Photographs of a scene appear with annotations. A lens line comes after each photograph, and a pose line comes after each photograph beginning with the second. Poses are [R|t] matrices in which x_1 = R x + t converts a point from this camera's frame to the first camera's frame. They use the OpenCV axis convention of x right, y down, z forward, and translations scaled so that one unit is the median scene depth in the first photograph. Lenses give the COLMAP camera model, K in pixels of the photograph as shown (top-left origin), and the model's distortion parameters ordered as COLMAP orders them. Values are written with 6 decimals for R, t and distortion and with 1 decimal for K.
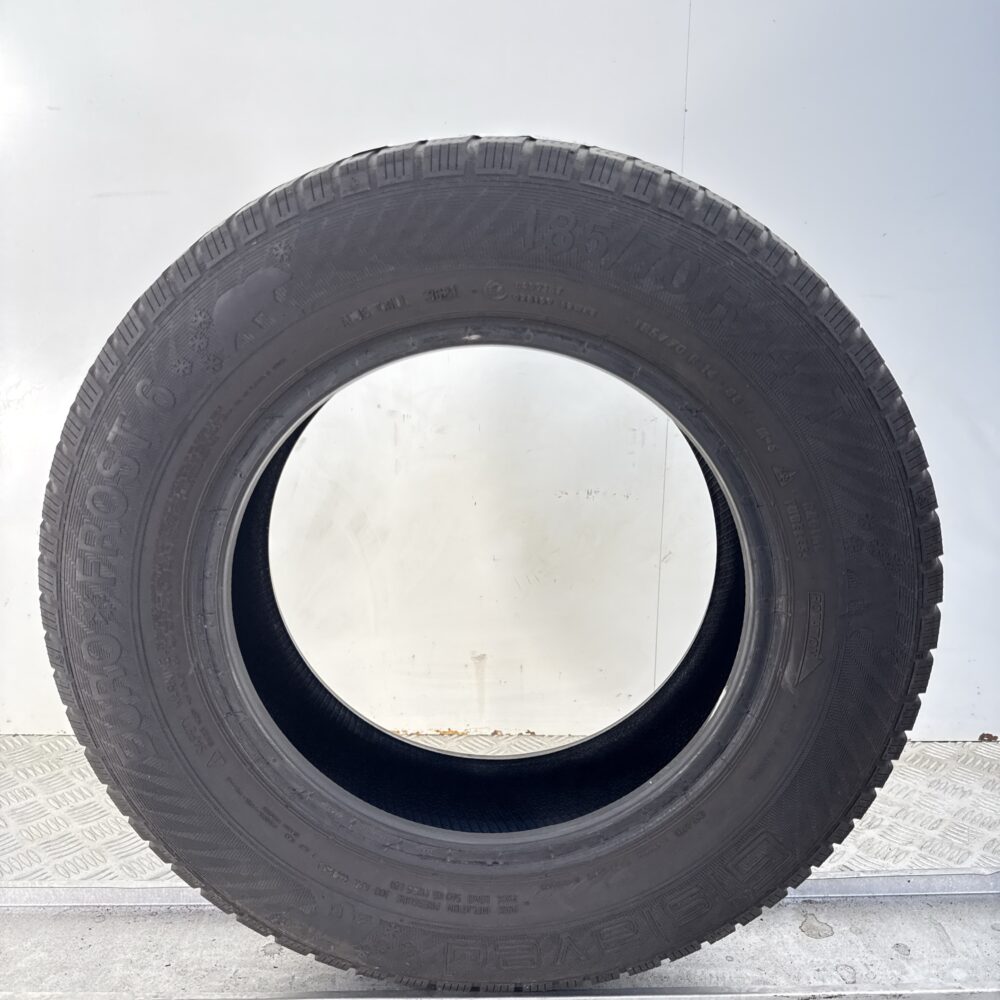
lens RADIAL K [[910.0, 0, 500.0], [0, 910.0, 500.0], [0, 0, 1]] dist [0.157717, -0.418533]
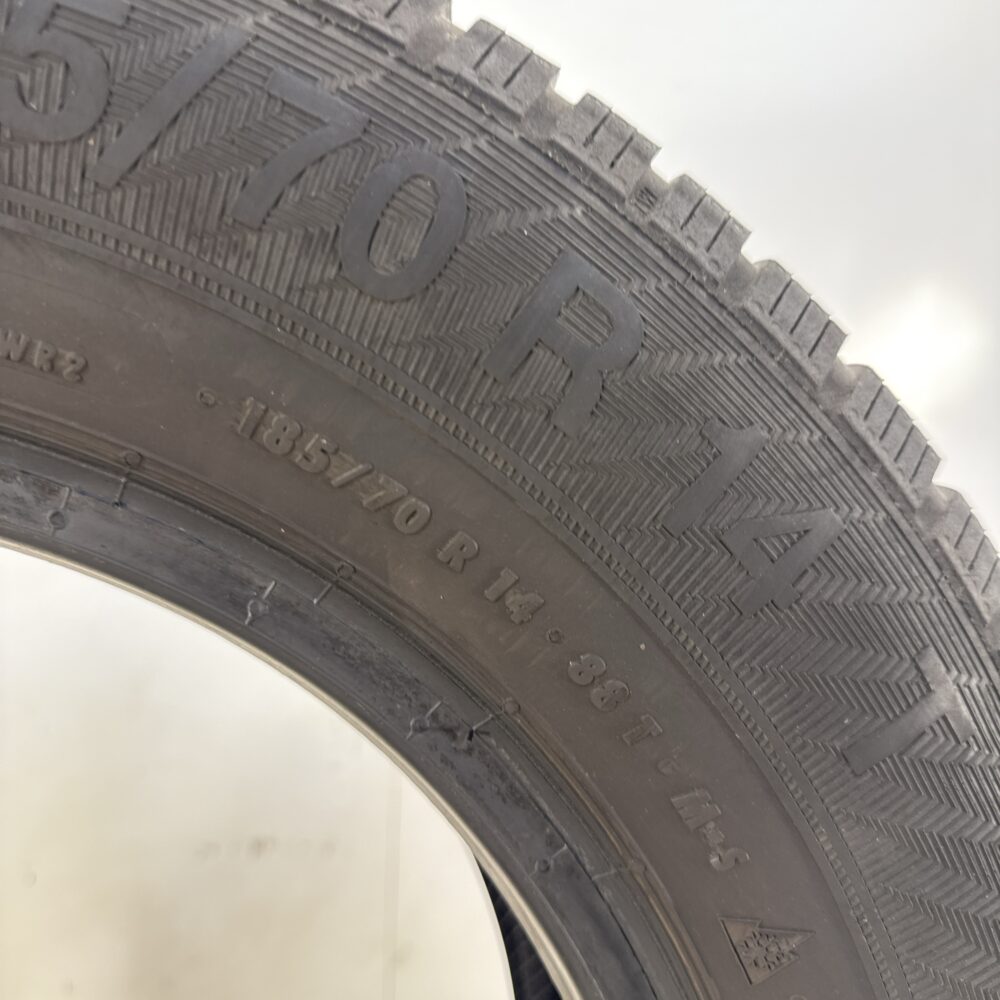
lens RADIAL K [[910.0, 0, 500.0], [0, 910.0, 500.0], [0, 0, 1]] dist [0.157717, -0.418533]
pose [[0.964243, 0.030612, 0.263247, 0.155033], [0.041774, 0.963334, -0.265034, -0.097424], [-0.261708, 0.266554, 0.927609, 0.759750]]
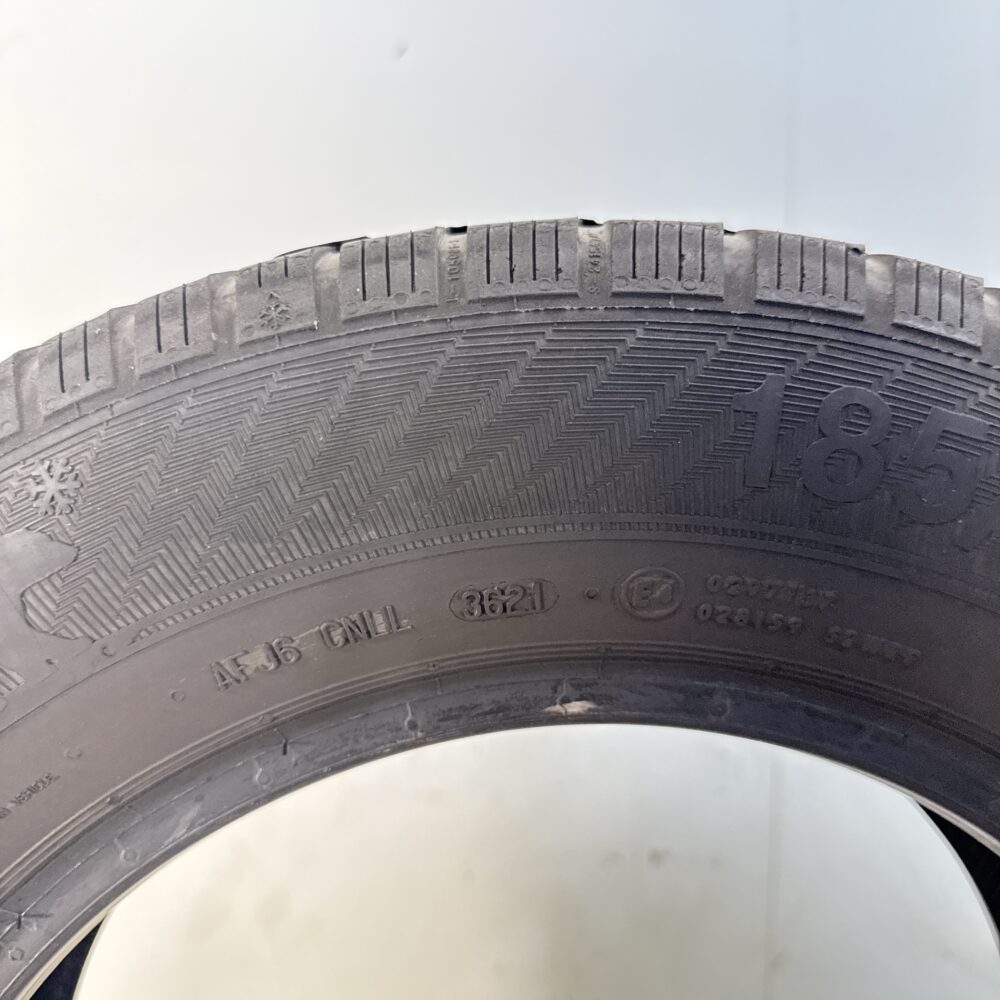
lens RADIAL K [[910.0, 0, 500.0], [0, 910.0, 500.0], [0, 0, 1]] dist [0.157717, -0.418533]
pose [[0.998182, 0.016878, 0.057869, -0.088019], [-0.002988, 0.972674, -0.232155, -0.183892], [-0.060206, 0.231560, 0.970956, 0.651738]]
